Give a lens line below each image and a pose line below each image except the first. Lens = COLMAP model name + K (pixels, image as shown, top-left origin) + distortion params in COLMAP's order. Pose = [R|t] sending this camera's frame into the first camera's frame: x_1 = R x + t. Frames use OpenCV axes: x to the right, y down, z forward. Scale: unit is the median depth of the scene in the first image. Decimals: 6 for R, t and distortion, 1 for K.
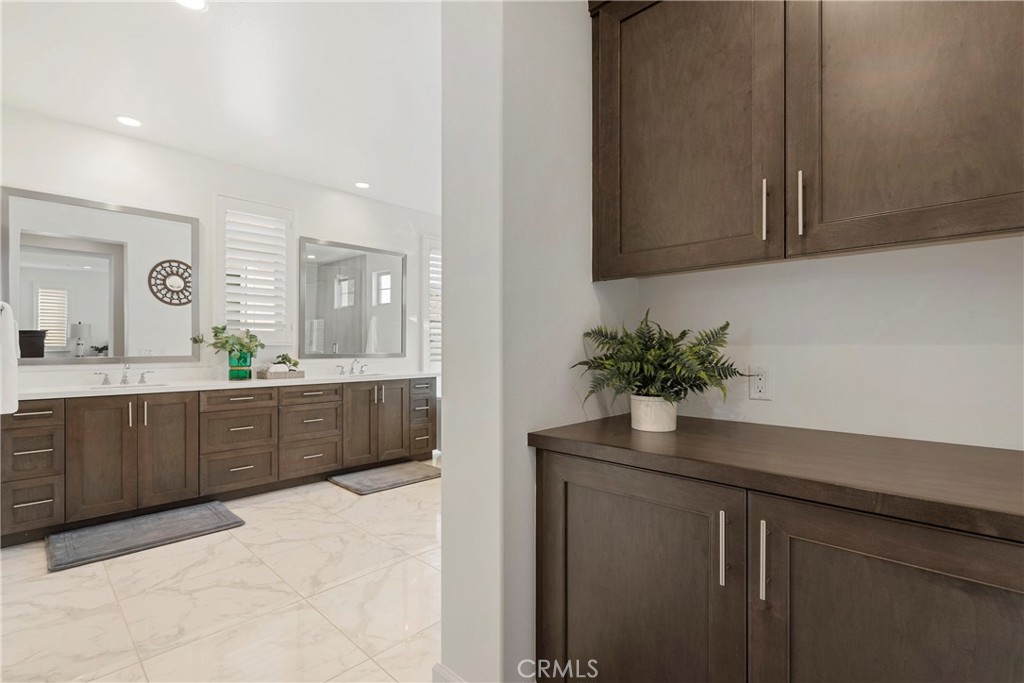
lens RADIAL K [[471.2, 0, 514.4], [0, 471.2, 345.1], [0, 0, 1]] dist [-0.003551, 0.002487]
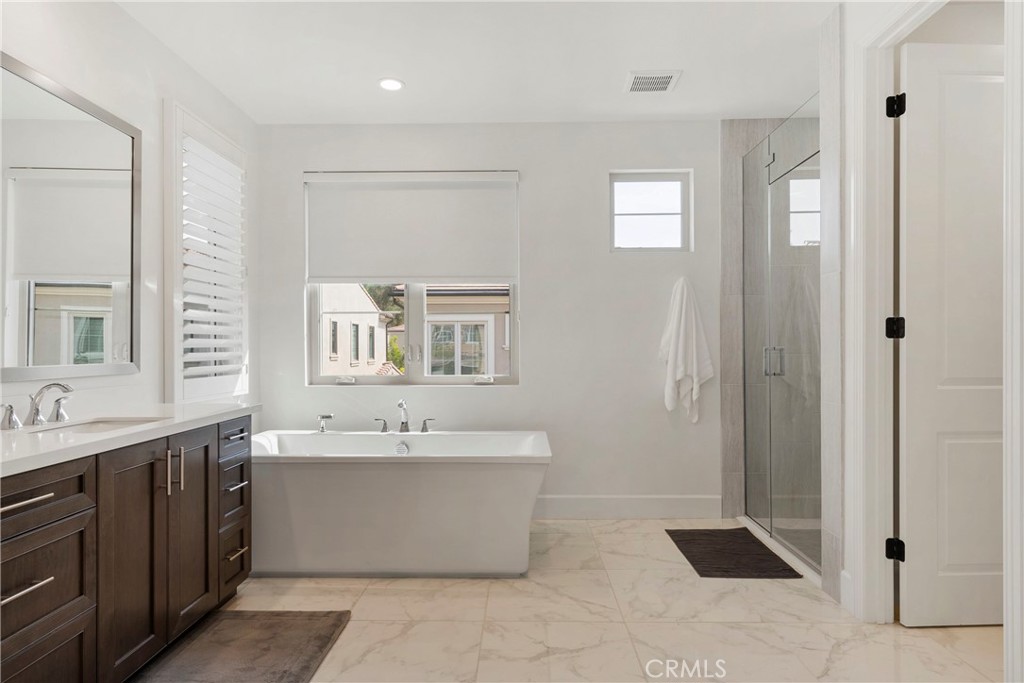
lens RADIAL K [[570.2, 0, 511.6], [0, 570.2, 344.7], [0, 0, 1]] dist [0.005426, 0.003706]
pose [[0.754127, -0.000496, 0.656729, -0.427763], [0.000395, 1.000000, 0.000301, 0.000165], [-0.656729, 0.000032, 0.754127, 0.507203]]
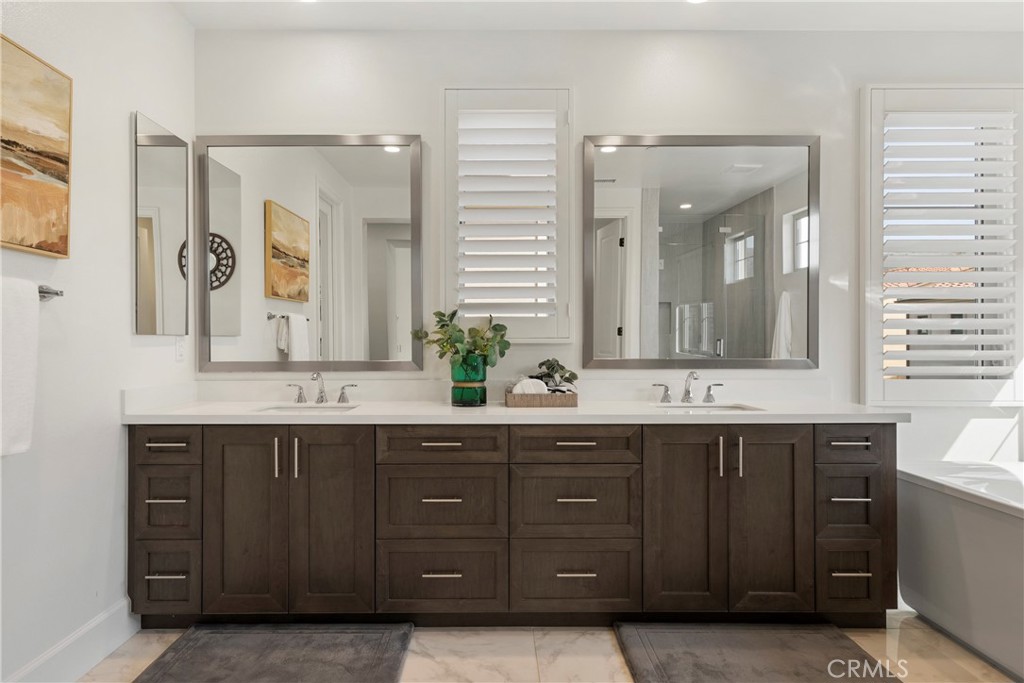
lens RADIAL K [[570.2, 0, 513.6], [0, 570.2, 343.9], [0, 0, 1]] dist [0.005426, 0.003706]
pose [[0.692241, -0.002391, -0.721662, -0.052856], [0.004357, 0.999990, 0.000866, 0.000441], [0.721653, -0.003743, 0.692245, 0.547809]]
